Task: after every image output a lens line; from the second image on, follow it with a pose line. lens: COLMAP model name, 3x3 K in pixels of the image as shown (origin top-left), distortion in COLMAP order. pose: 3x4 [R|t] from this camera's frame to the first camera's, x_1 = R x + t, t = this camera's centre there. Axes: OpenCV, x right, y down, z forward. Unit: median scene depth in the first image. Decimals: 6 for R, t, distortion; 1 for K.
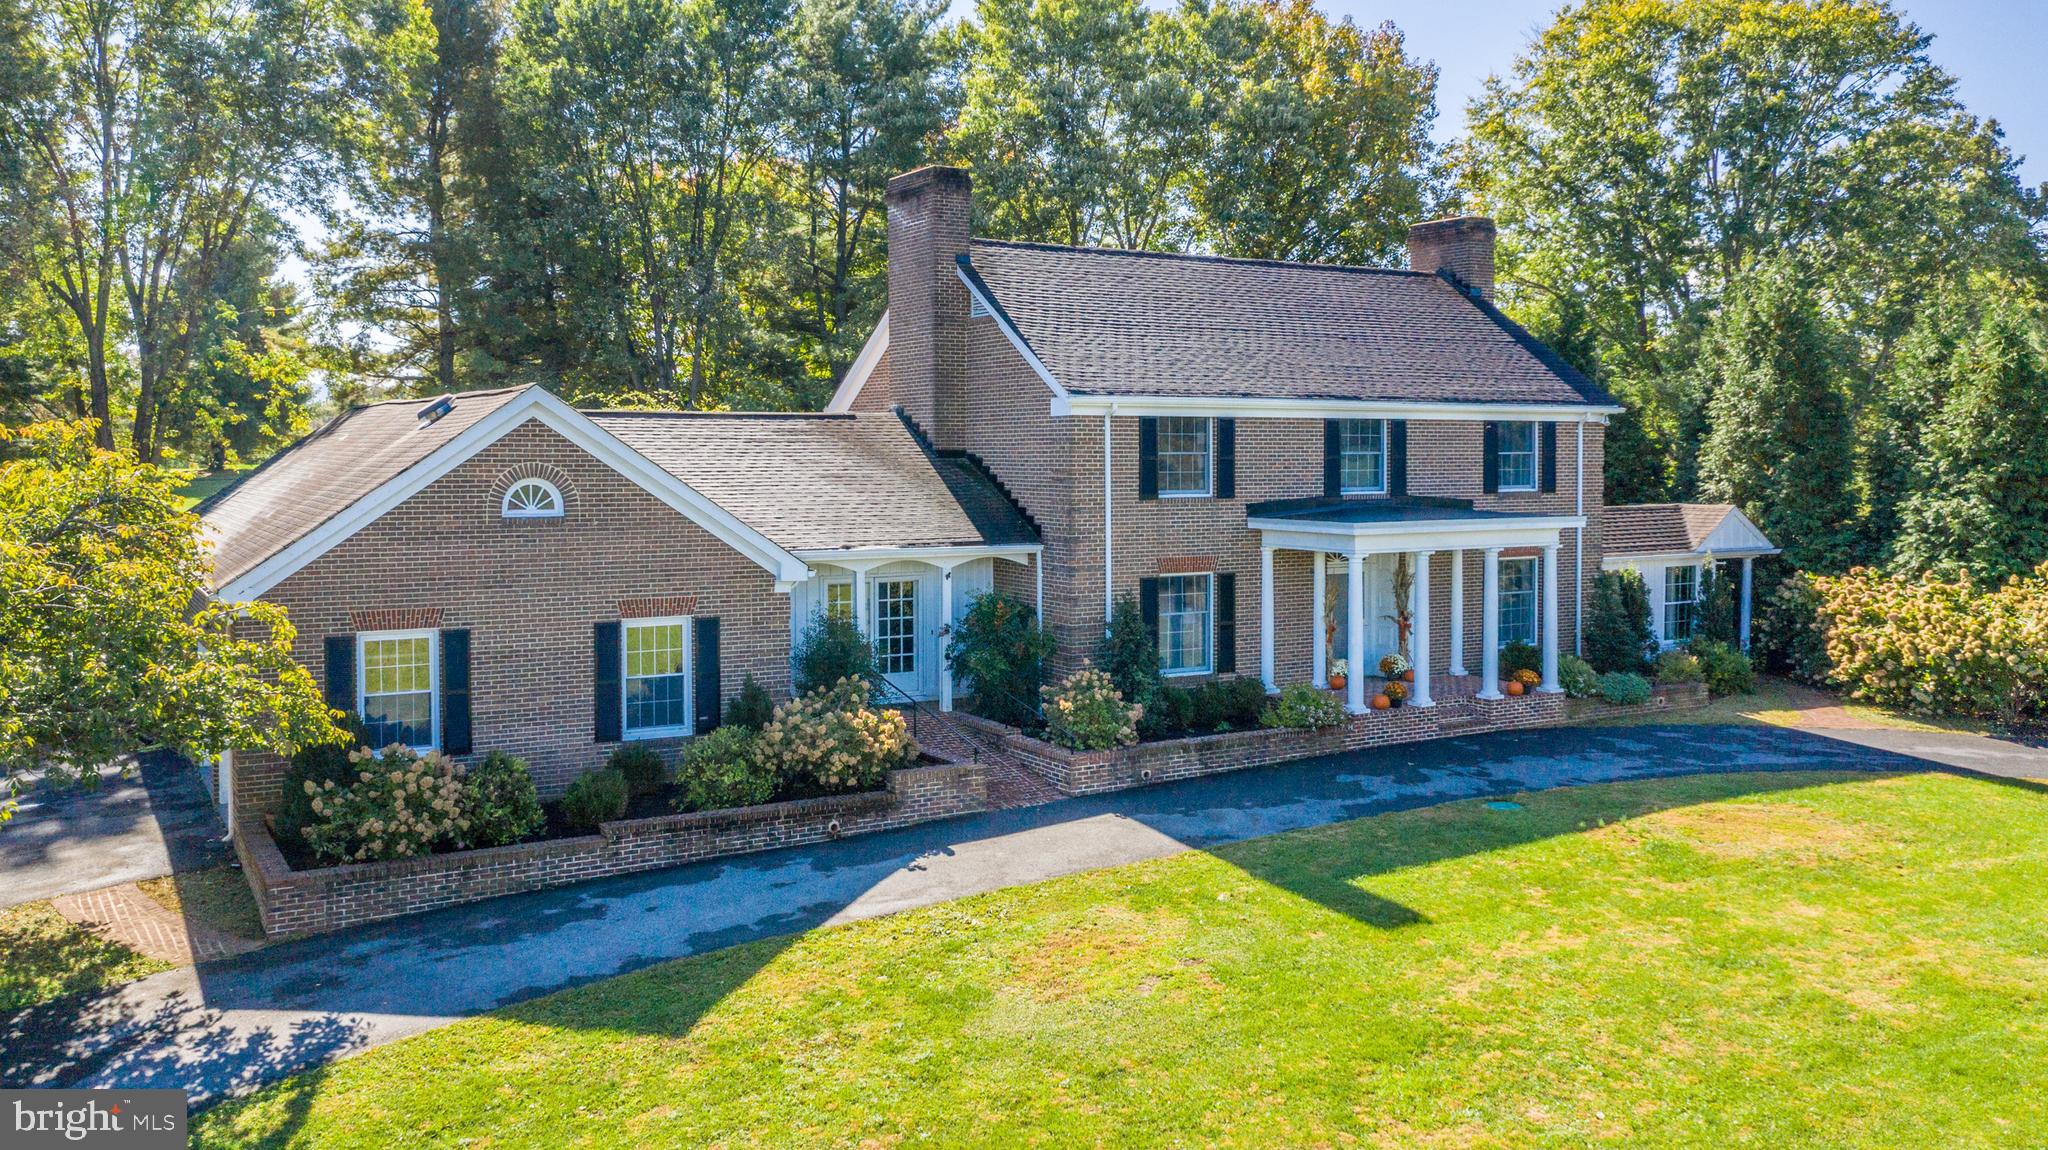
lens RADIAL K [[1675.6, 0, 1027.0], [0, 1675.6, 458.1], [0, 0, 1]] dist [-0.016496, 0.003050]
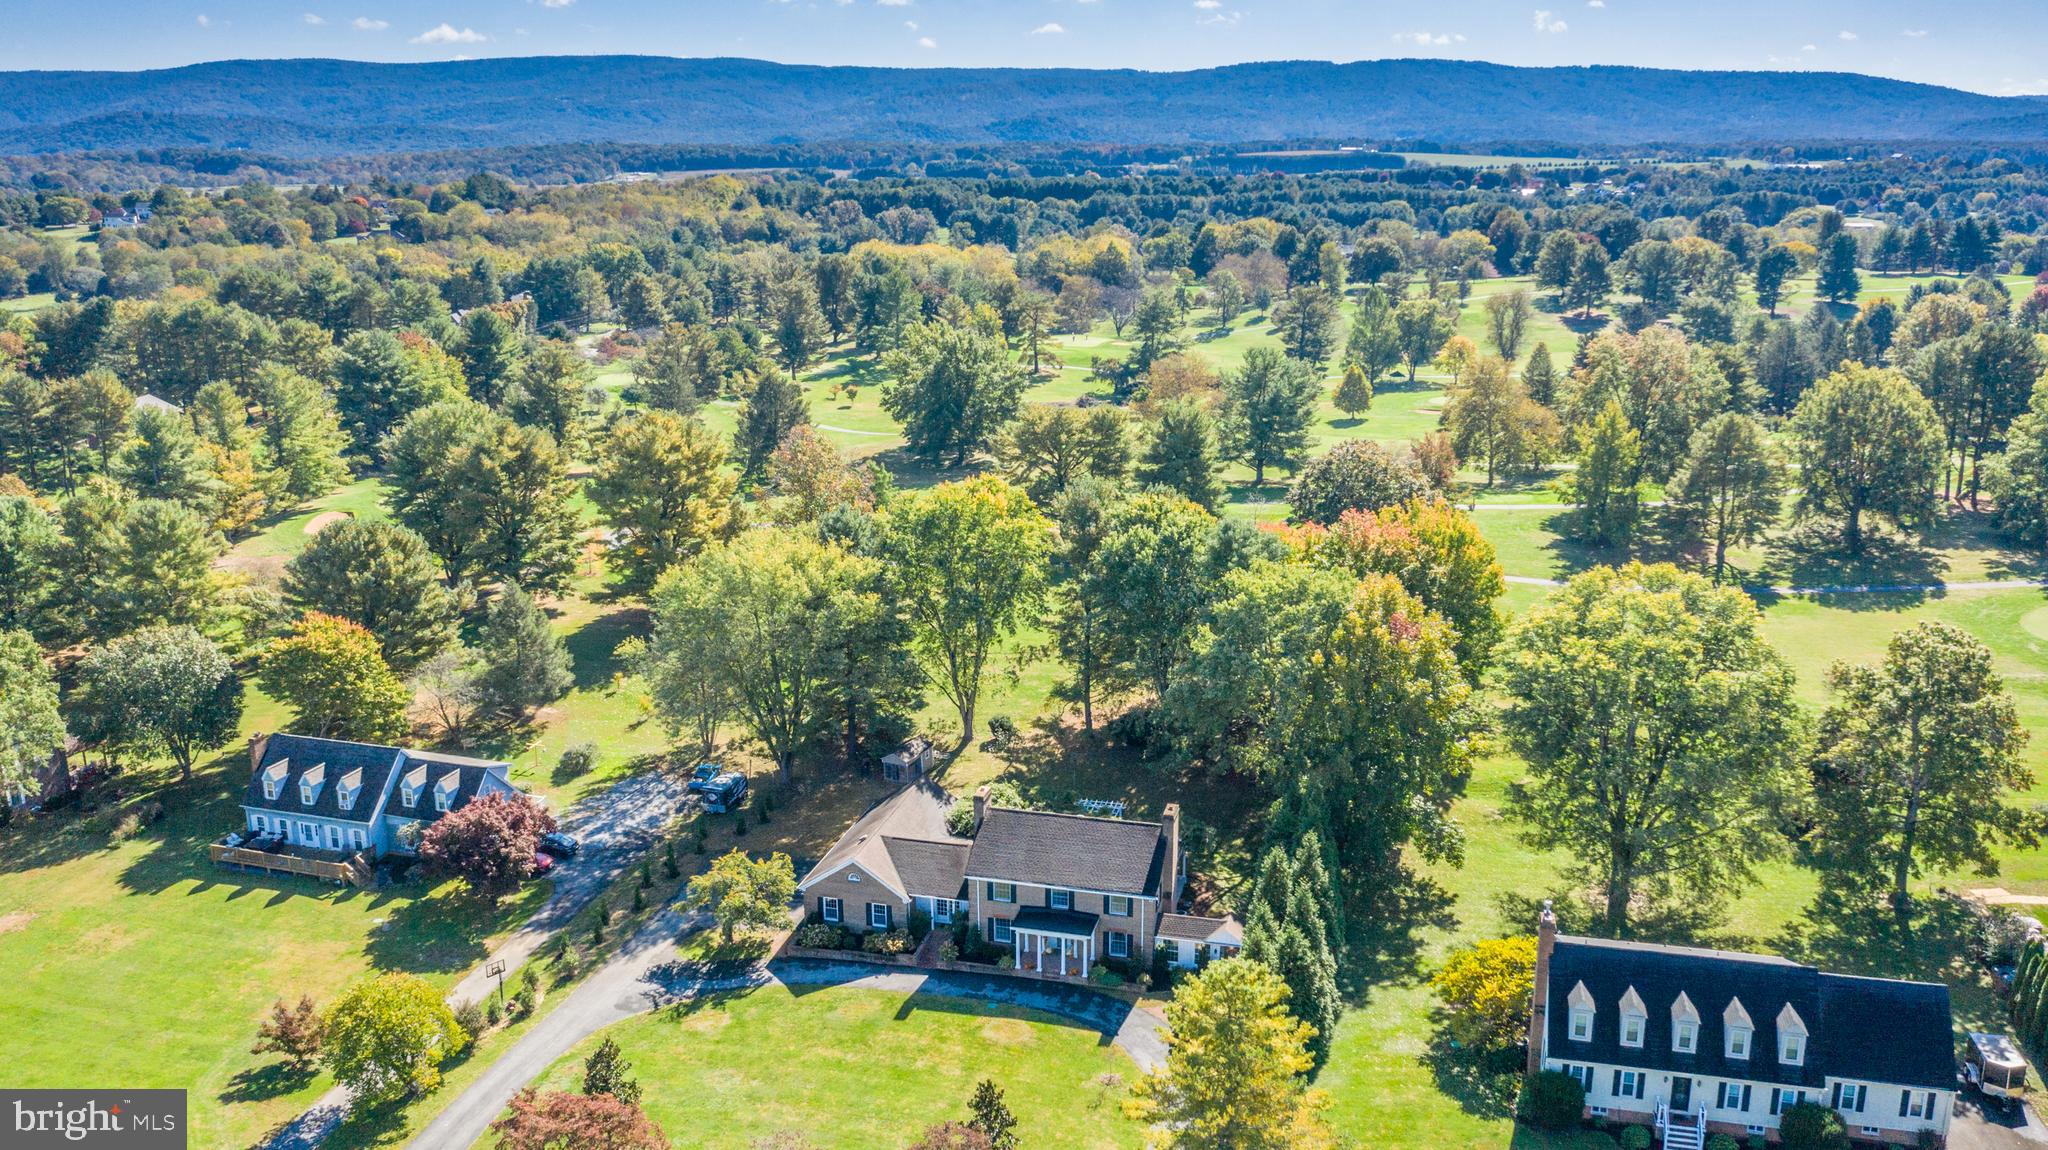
lens RADIAL K [[1666.1, 0, 1035.4], [0, 1666.1, 576.5], [0, 0, 1]] dist [-0.015825, 0.004080]
pose [[0.700941, 0.190440, -0.687324, 2.882383], [-0.000476, 0.963817, 0.266564, -1.877210], [0.713219, -0.186519, 0.675670, -1.552509]]
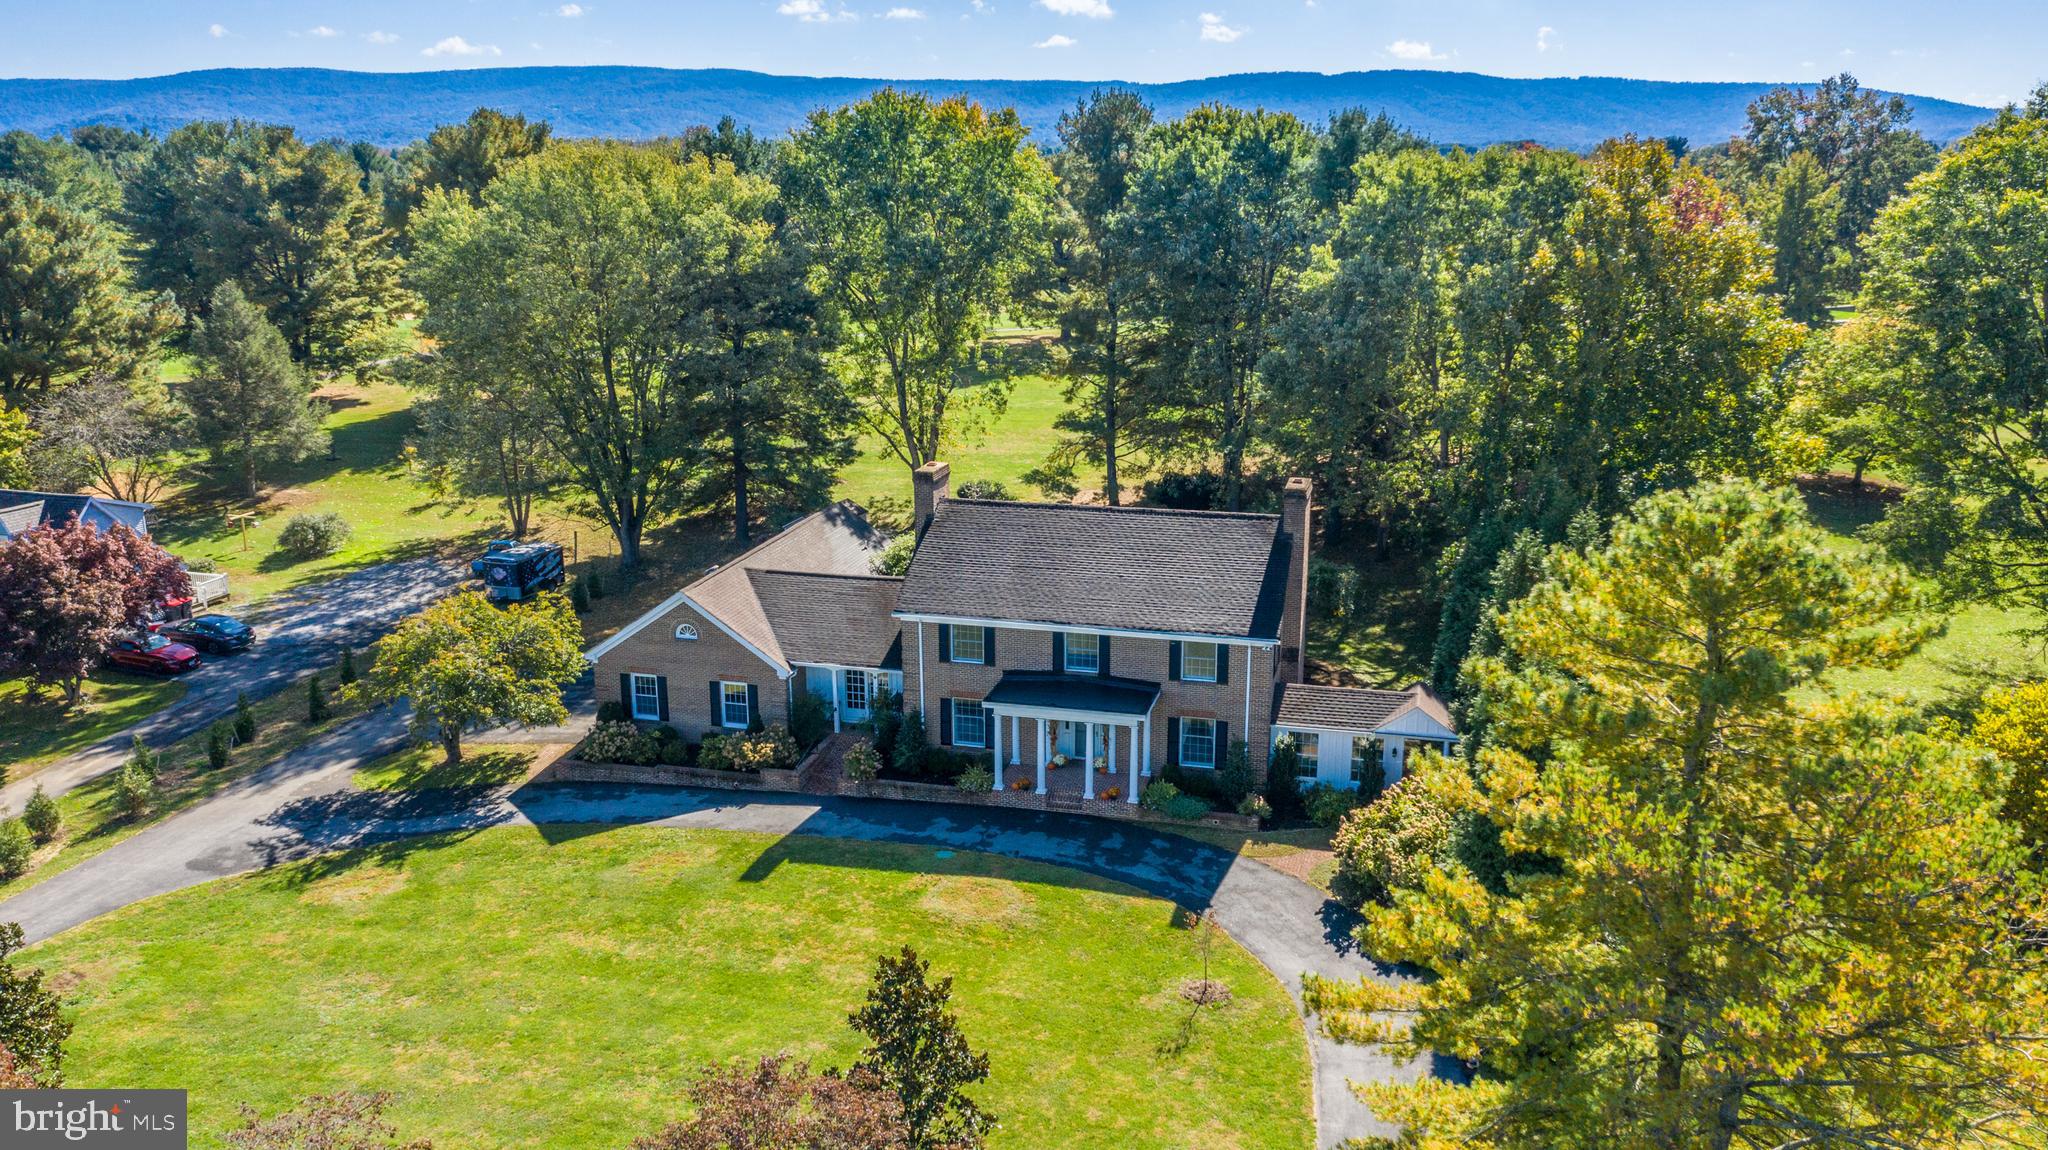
lens RADIAL K [[1641.0, 0, 1024.0], [0, 1641.0, 575.0], [0, 0, 1]] dist [-0.009366, -0.003212]
pose [[0.700356, 0.180850, -0.690503, 1.583096], [0.000873, 0.967153, 0.254193, -0.618342], [0.713793, -0.178629, 0.677194, -0.286875]]
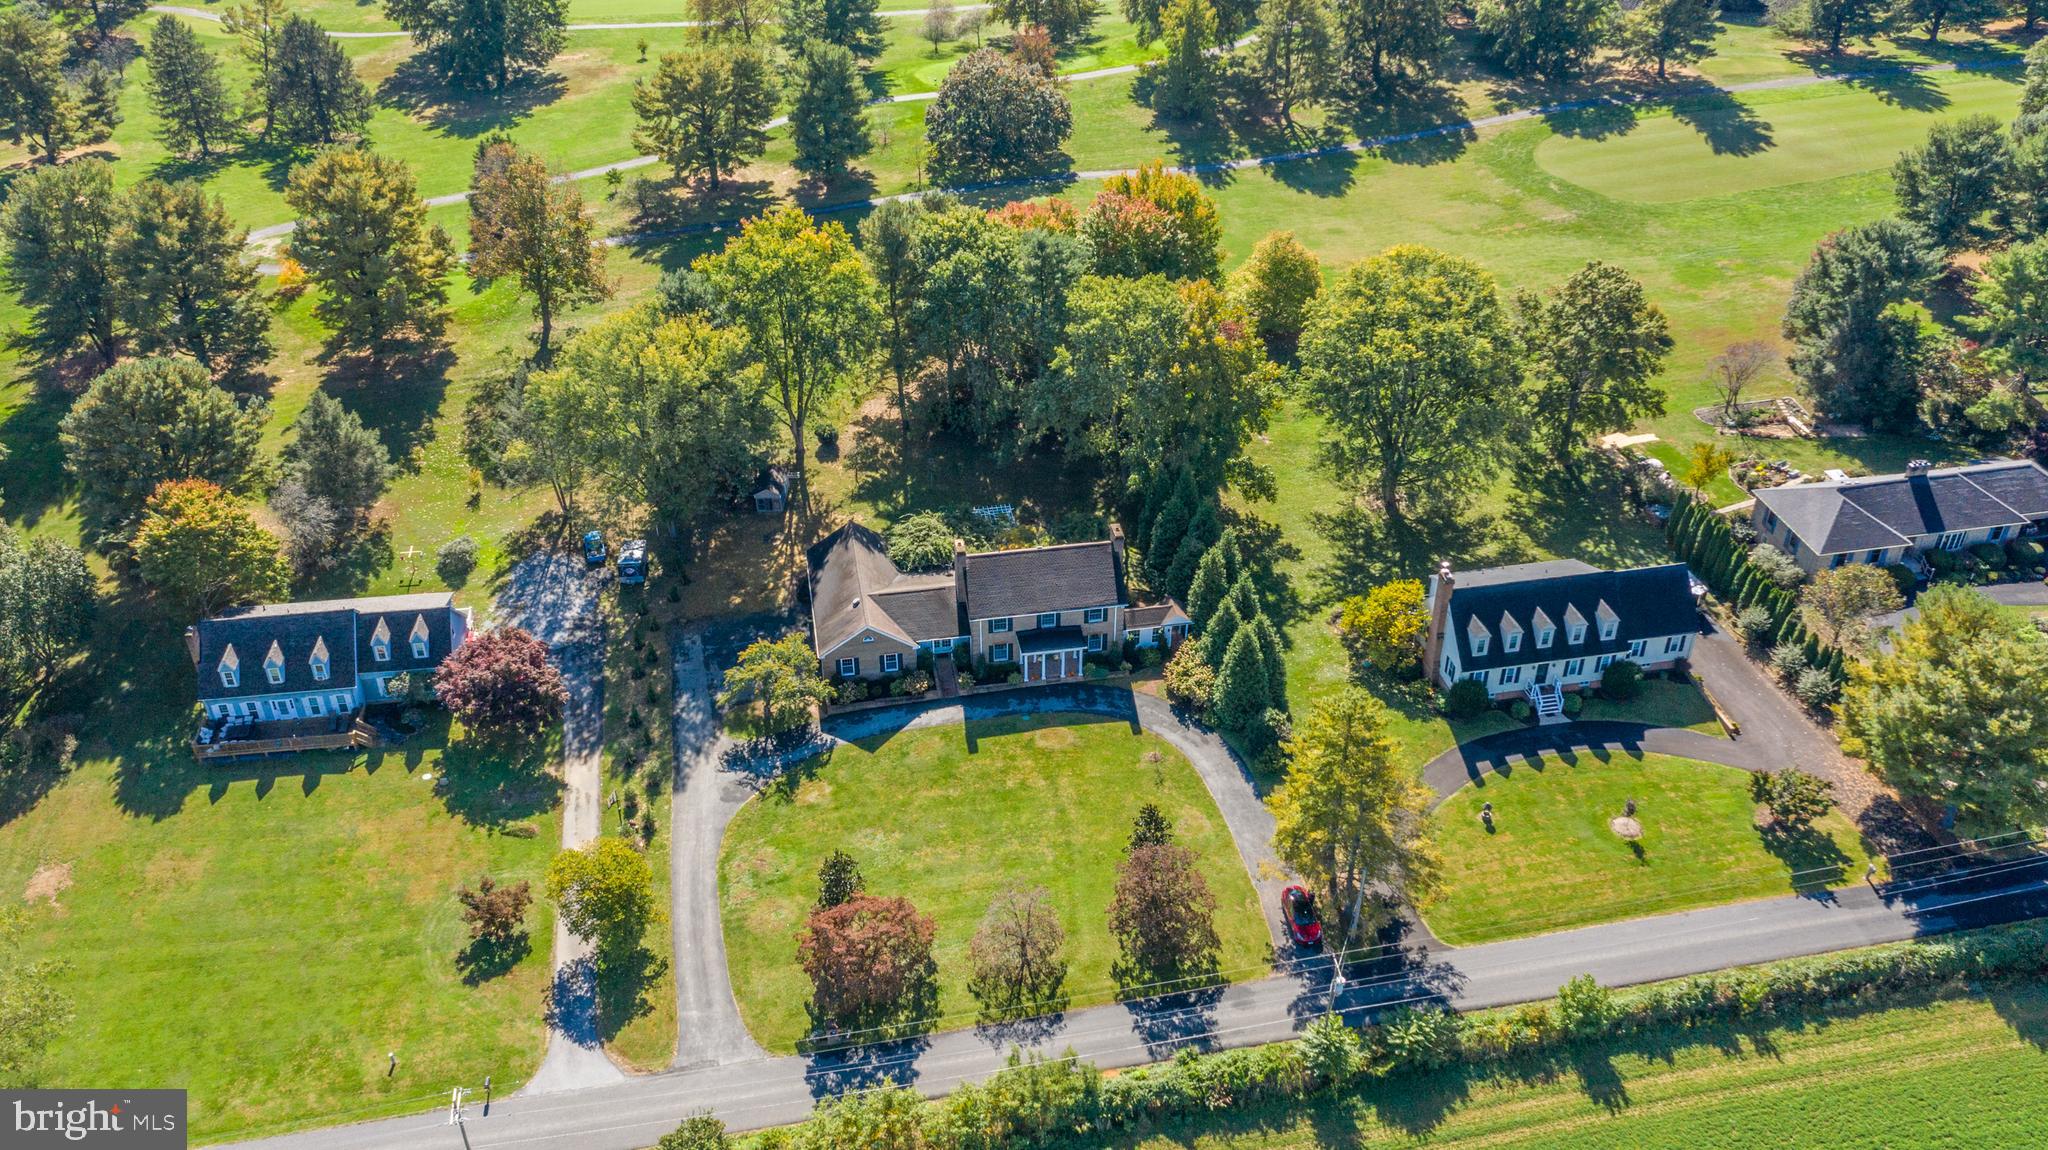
lens RADIAL K [[1733.2, 0, 1024.0], [0, 1733.2, 575.0], [0, 0, 1]] dist [-0.008949, 0.008159]
pose [[0.933443, 0.207717, -0.292467, 1.686418], [-0.003901, 0.821126, 0.570734, -3.150953], [0.358704, -0.531607, 0.767285, -2.895305]]
